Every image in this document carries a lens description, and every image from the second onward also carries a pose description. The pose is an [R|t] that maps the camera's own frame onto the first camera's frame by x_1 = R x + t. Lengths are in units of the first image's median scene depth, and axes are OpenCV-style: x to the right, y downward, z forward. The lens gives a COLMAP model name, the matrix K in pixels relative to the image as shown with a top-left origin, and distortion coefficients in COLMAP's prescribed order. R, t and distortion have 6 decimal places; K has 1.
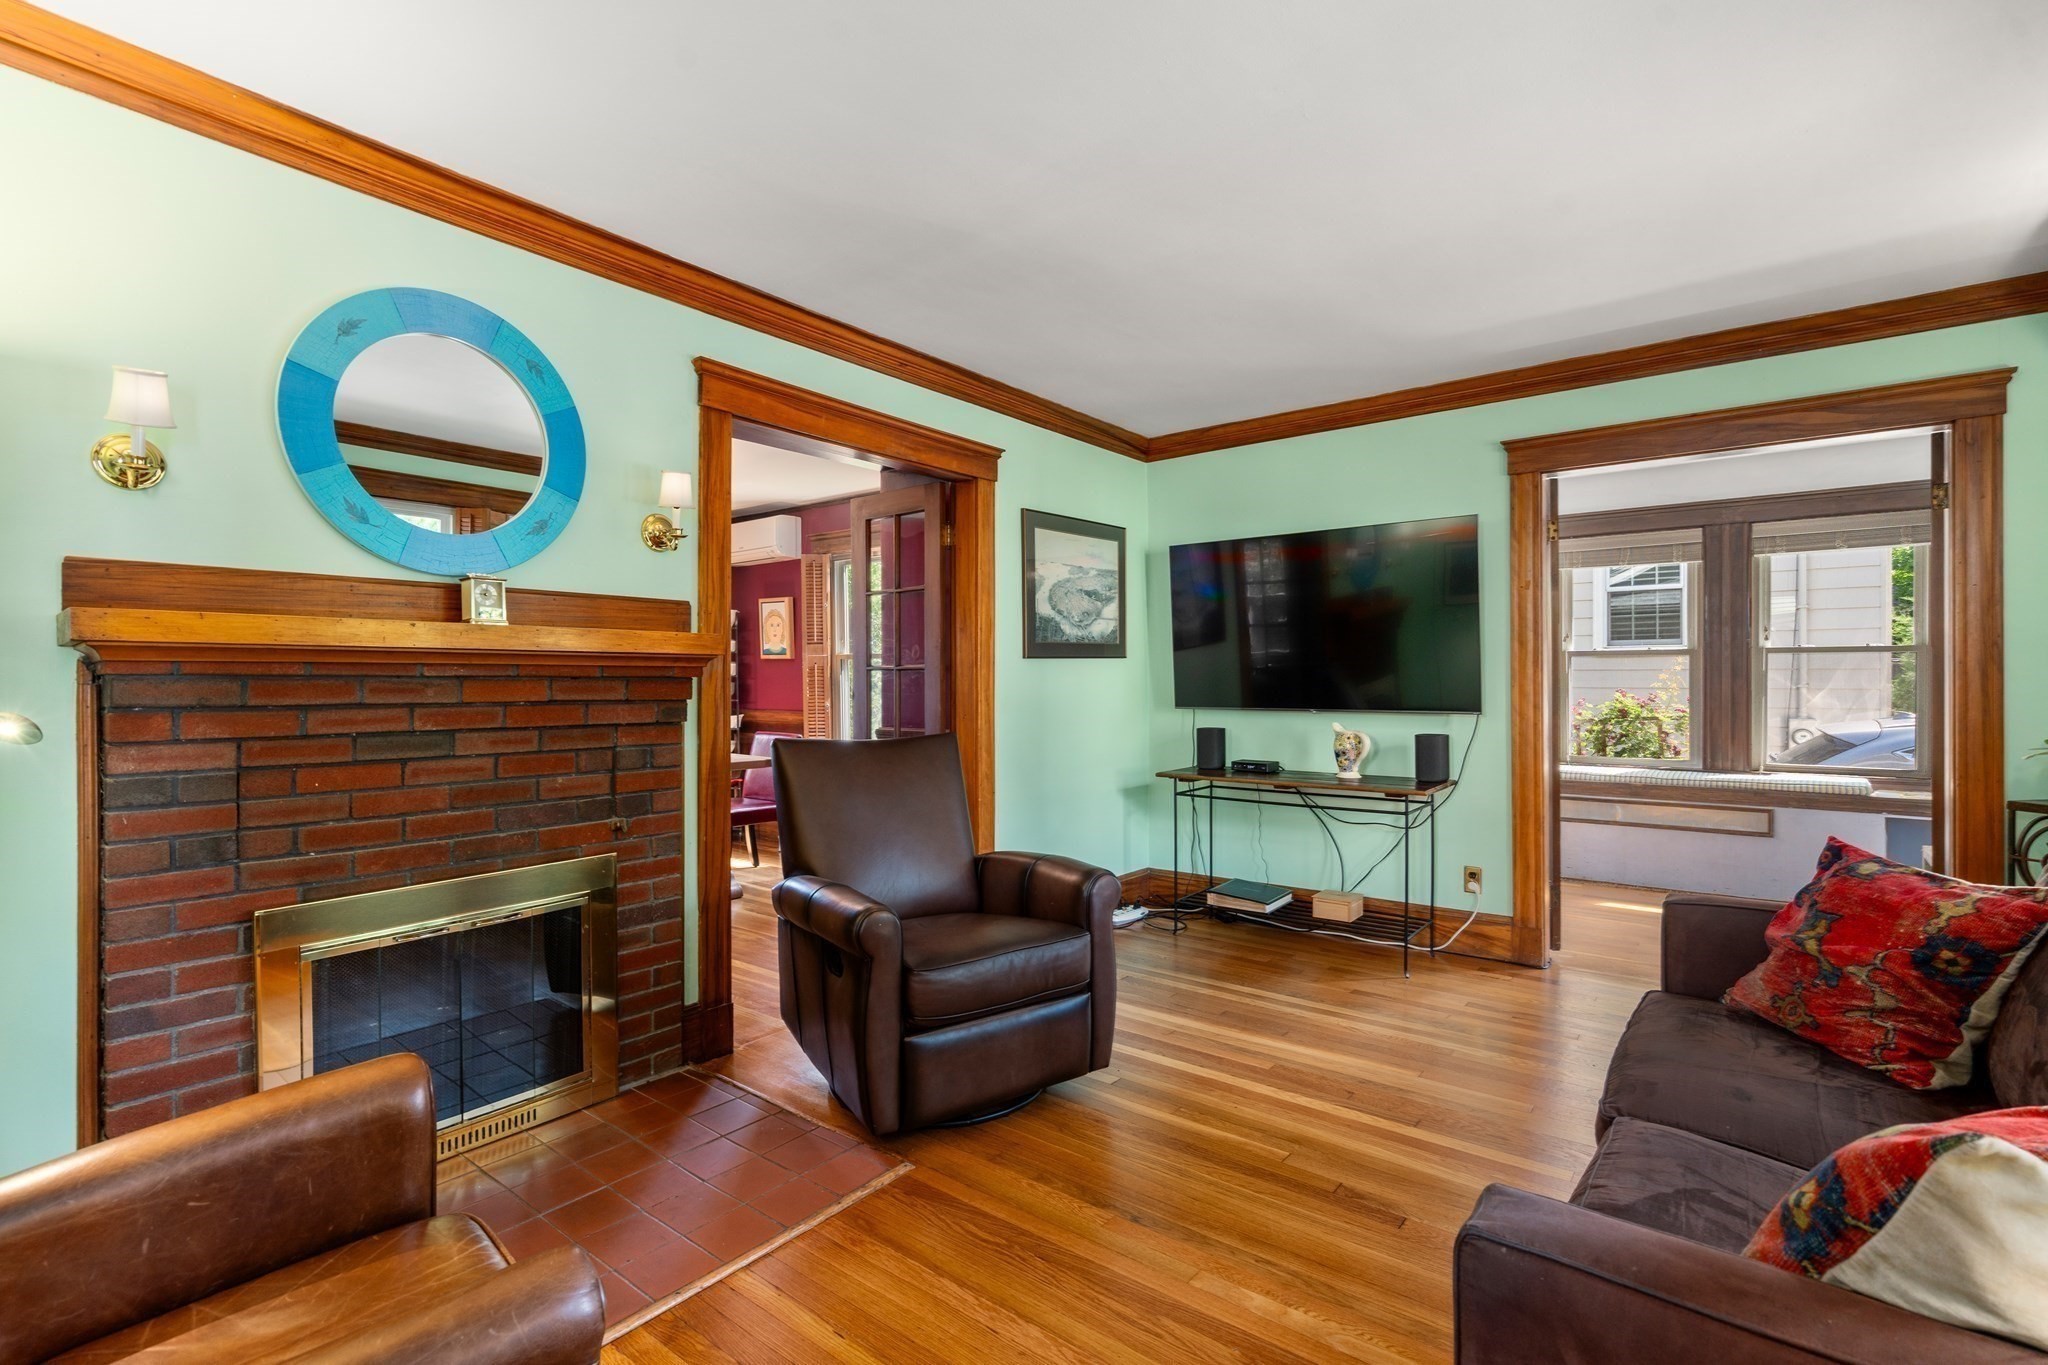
lens RADIAL K [[960.4, 0, 1024.0], [0, 960.4, 682.5], [0, 0, 1]] dist [-0.000636, -0.000311]
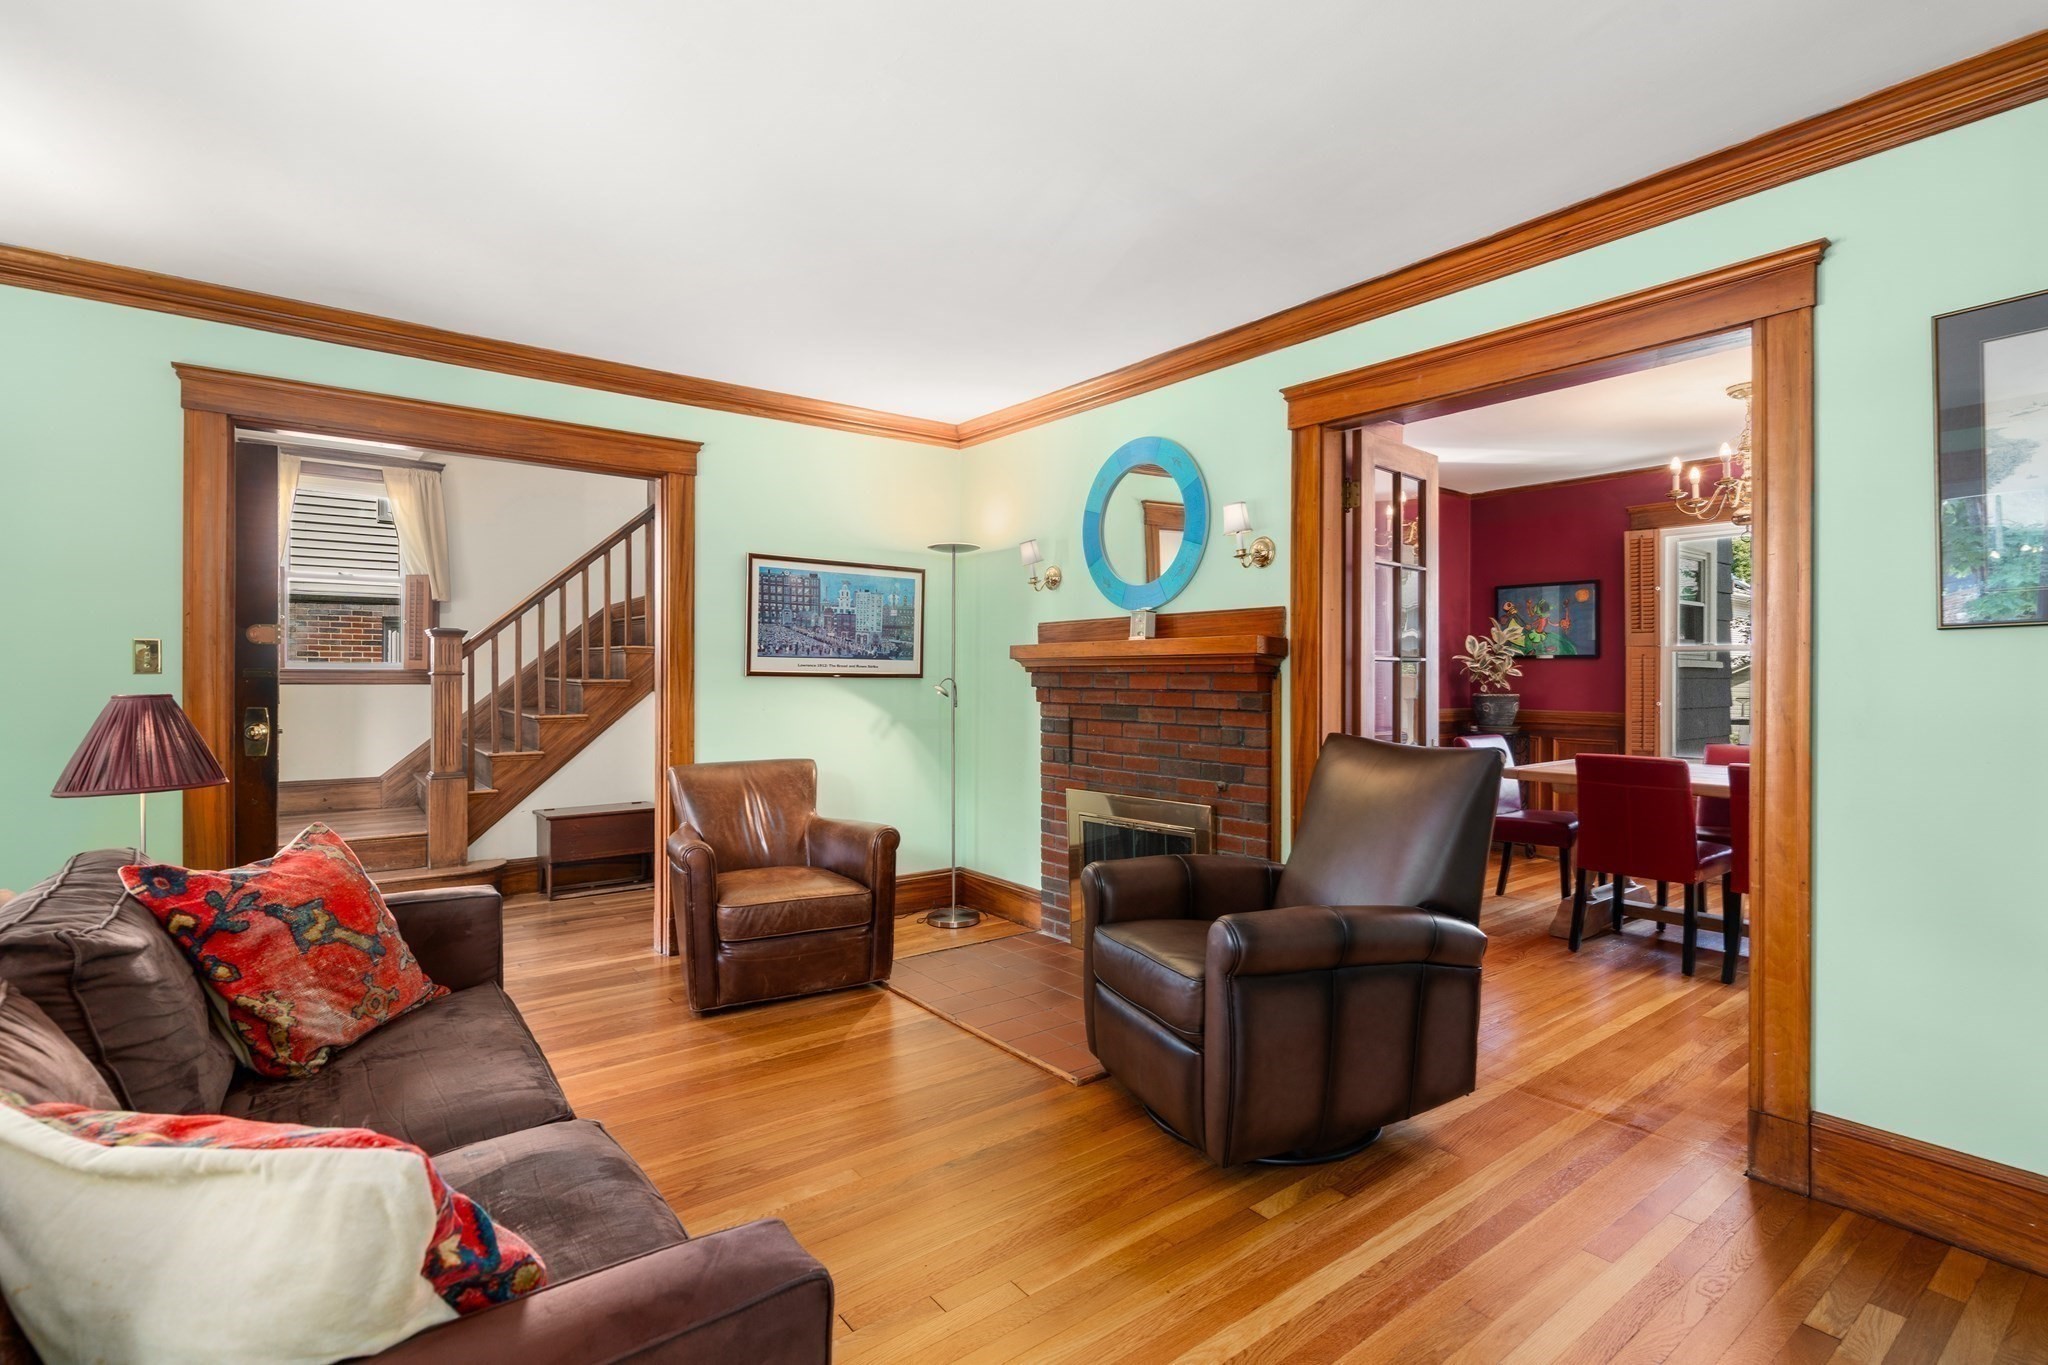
lens RADIAL K [[960.4, 0, 1024.0], [0, 960.4, 682.5], [0, 0, 1]] dist [-0.000636, -0.000311]
pose [[-0.245071, 0.006262, -0.969485, 0.579678], [-0.003474, 0.999967, 0.007337, -0.000724], [0.969499, 0.005166, -0.245042, 0.680348]]
